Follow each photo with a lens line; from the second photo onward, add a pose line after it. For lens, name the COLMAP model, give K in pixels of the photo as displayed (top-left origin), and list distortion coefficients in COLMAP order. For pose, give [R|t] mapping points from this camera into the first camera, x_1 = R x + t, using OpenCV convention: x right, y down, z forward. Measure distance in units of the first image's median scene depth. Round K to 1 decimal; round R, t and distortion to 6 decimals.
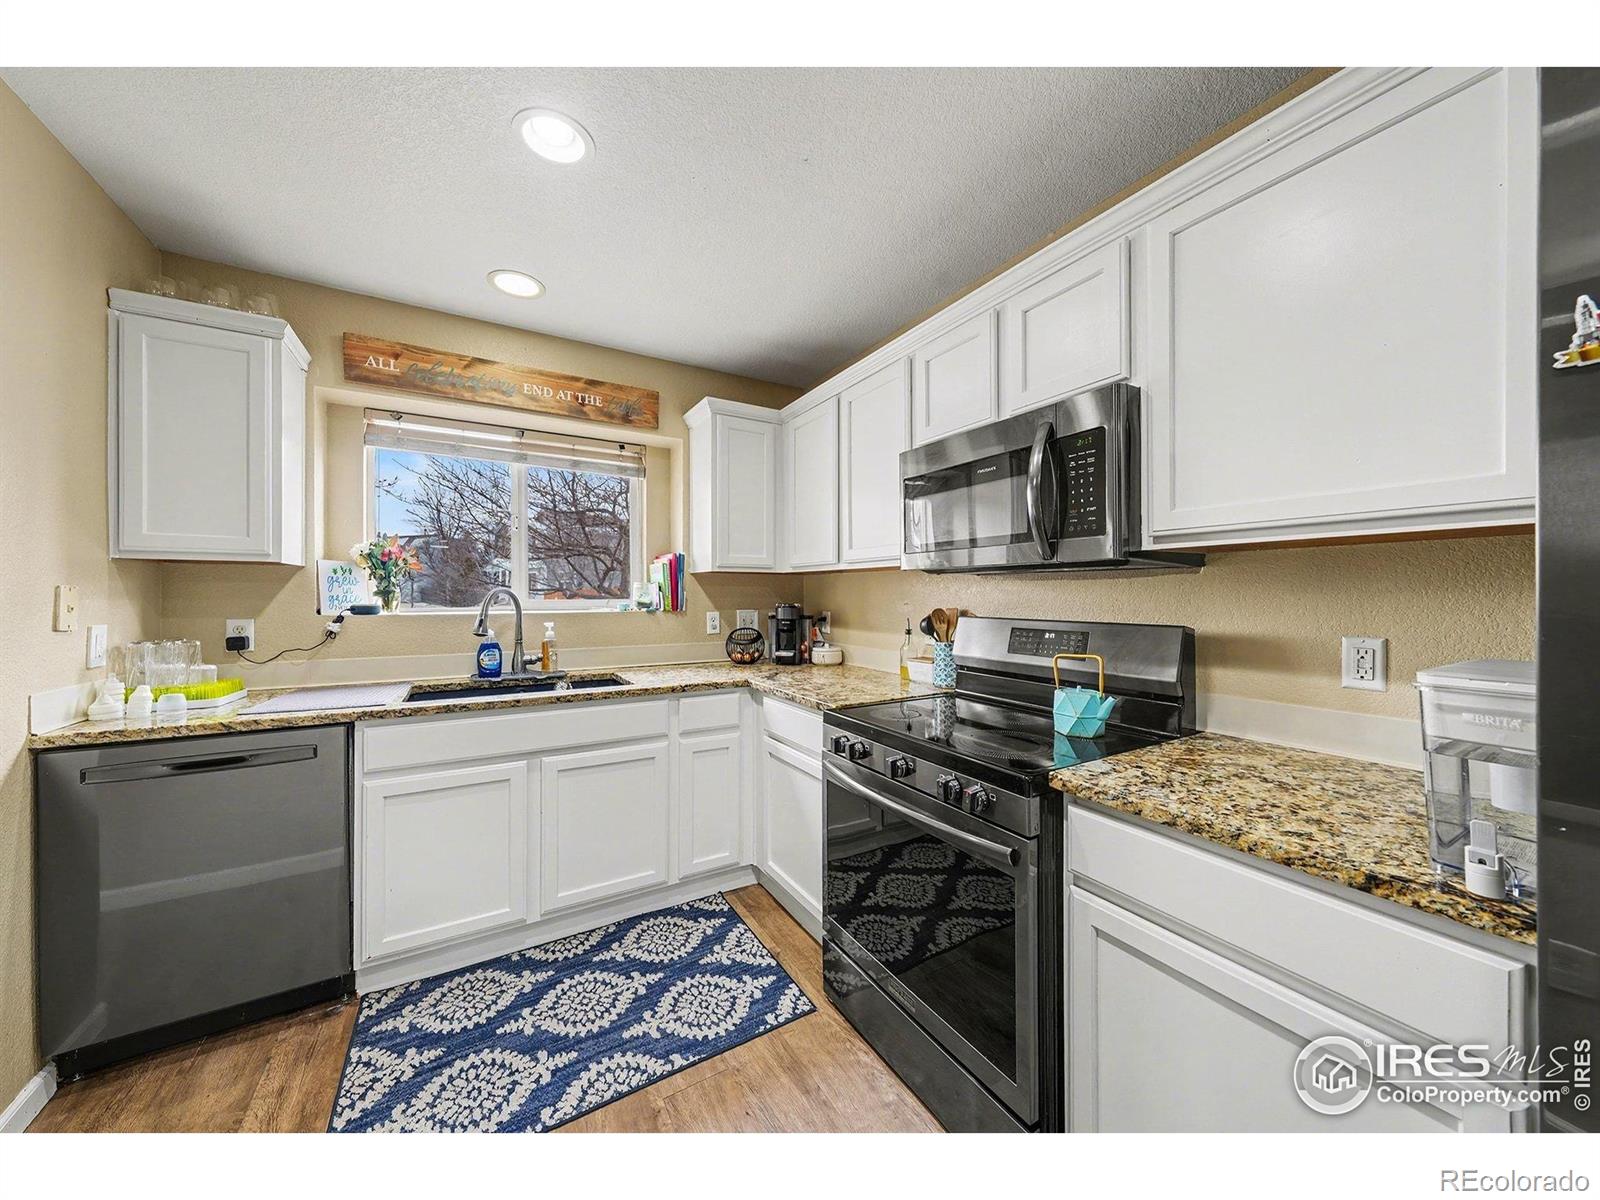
lens RADIAL K [[560.2, 0, 793.9], [0, 560.2, 594.2], [0, 0, 1]] dist [0.000419, -0.000061]
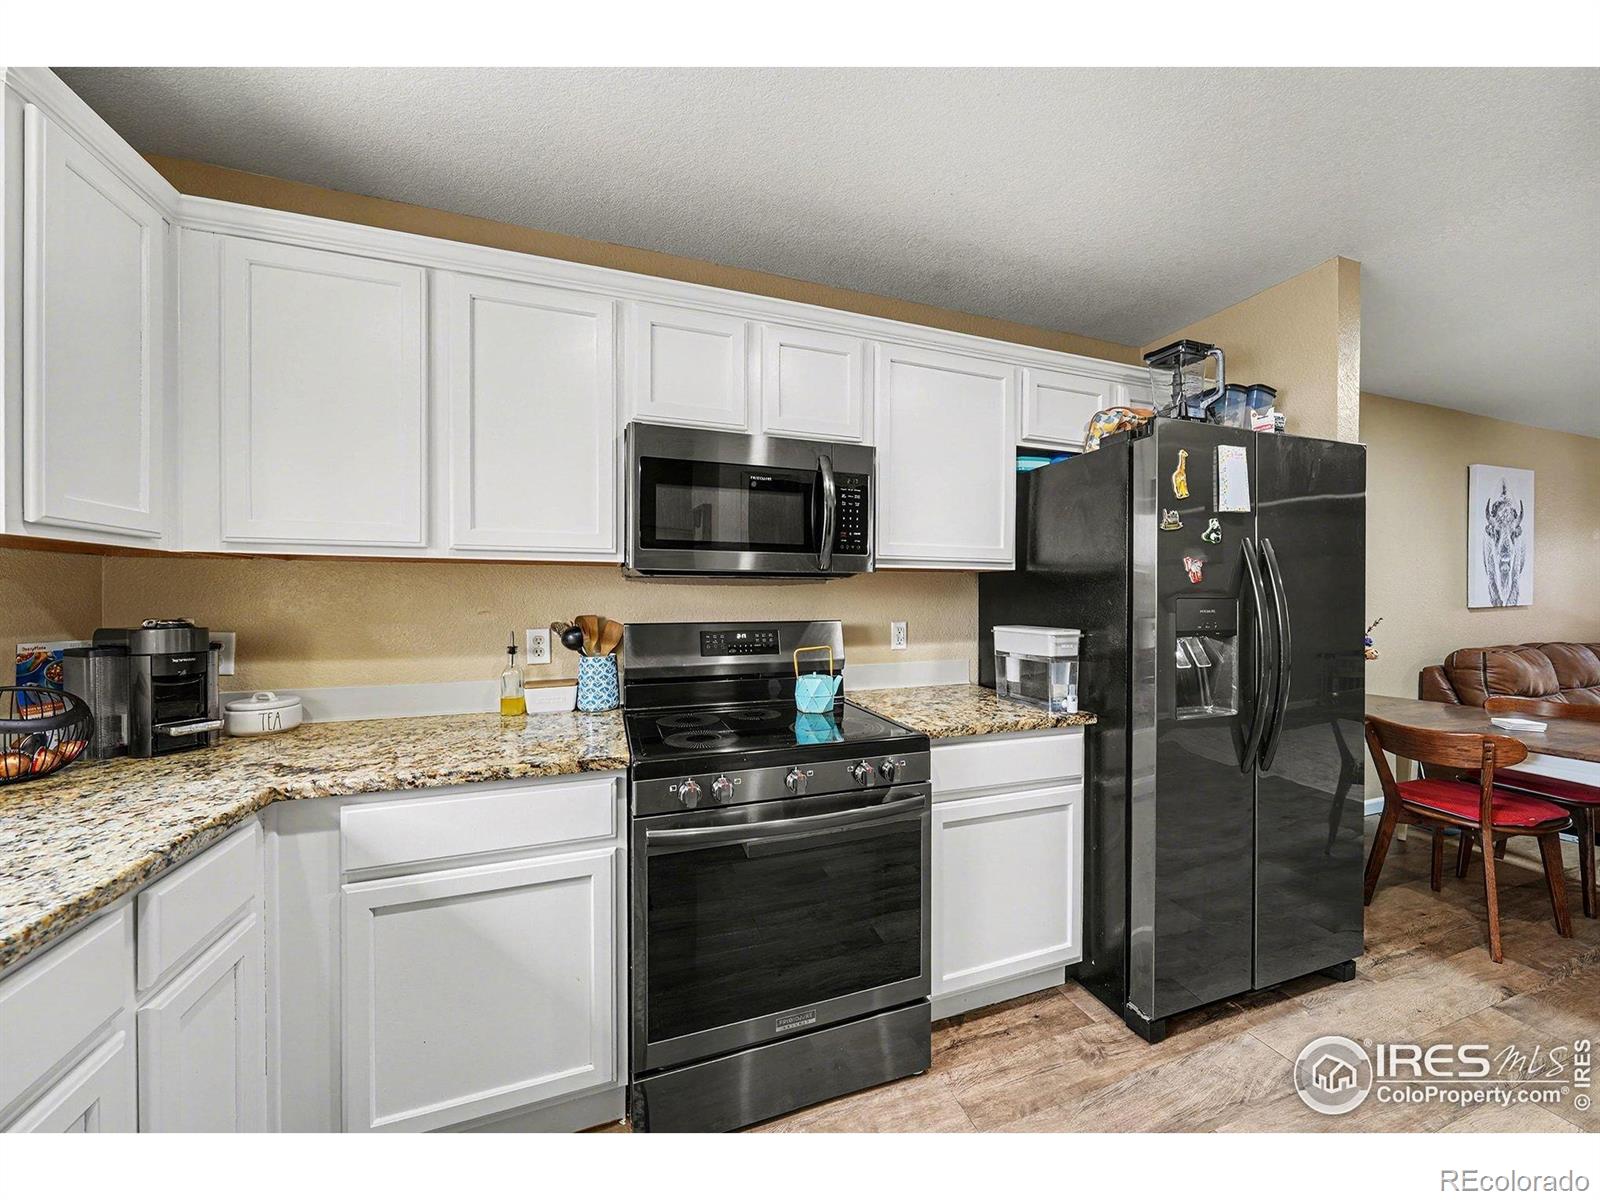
lens RADIAL K [[560.2, 0, 798.1], [0, 560.2, 600.8], [0, 0, 1]] dist [0.000419, -0.000061]
pose [[0.188896, -0.001764, 0.981996, -0.443736], [0.001351, 0.999998, 0.001537, 0.002235], [-0.981996, 0.001037, 0.188898, 0.494800]]
